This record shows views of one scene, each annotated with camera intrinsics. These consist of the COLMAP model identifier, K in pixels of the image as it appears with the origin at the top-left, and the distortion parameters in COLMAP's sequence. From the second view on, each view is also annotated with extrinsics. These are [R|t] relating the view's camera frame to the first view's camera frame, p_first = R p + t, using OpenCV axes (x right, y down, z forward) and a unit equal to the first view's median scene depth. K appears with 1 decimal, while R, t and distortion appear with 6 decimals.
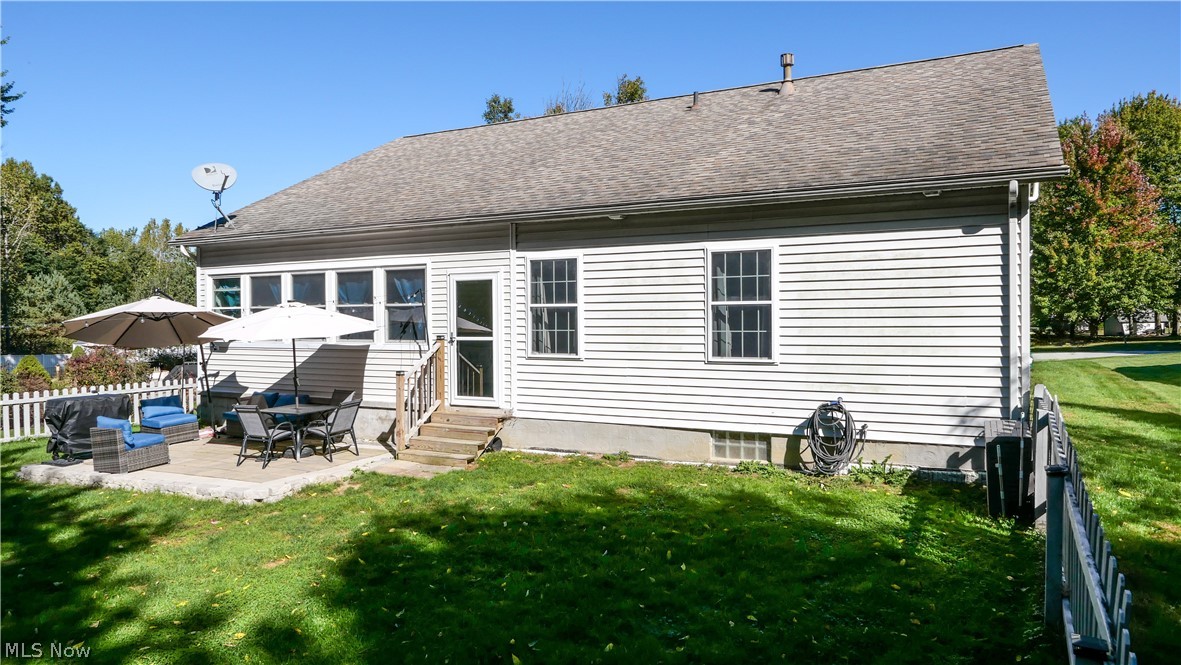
lens RADIAL K [[773.9, 0, 584.3], [0, 773.9, 336.0], [0, 0, 1]] dist [-0.022363, 0.014343]
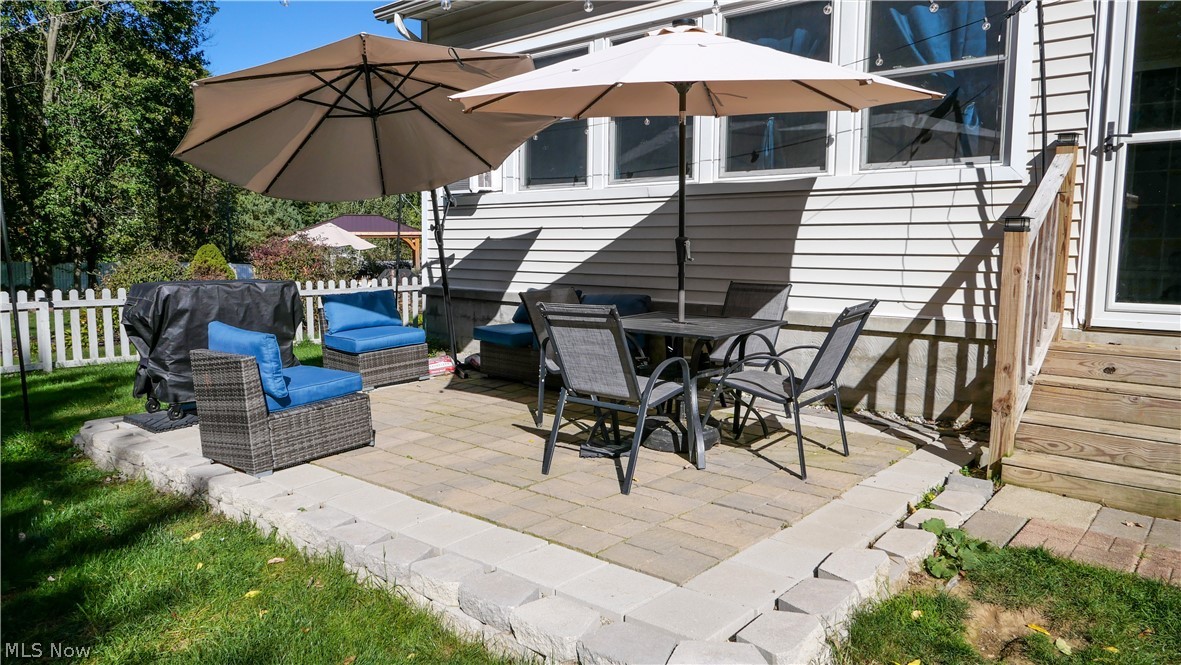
lens RADIAL K [[773.9, 0, 595.4], [0, 773.9, 330.2], [0, 0, 1]] dist [-0.022363, 0.014343]
pose [[0.975149, 0.039782, -0.217949, -0.312686], [-0.021198, 0.995987, 0.086950, 0.062470], [0.220534, -0.080170, 0.972079, 0.586576]]
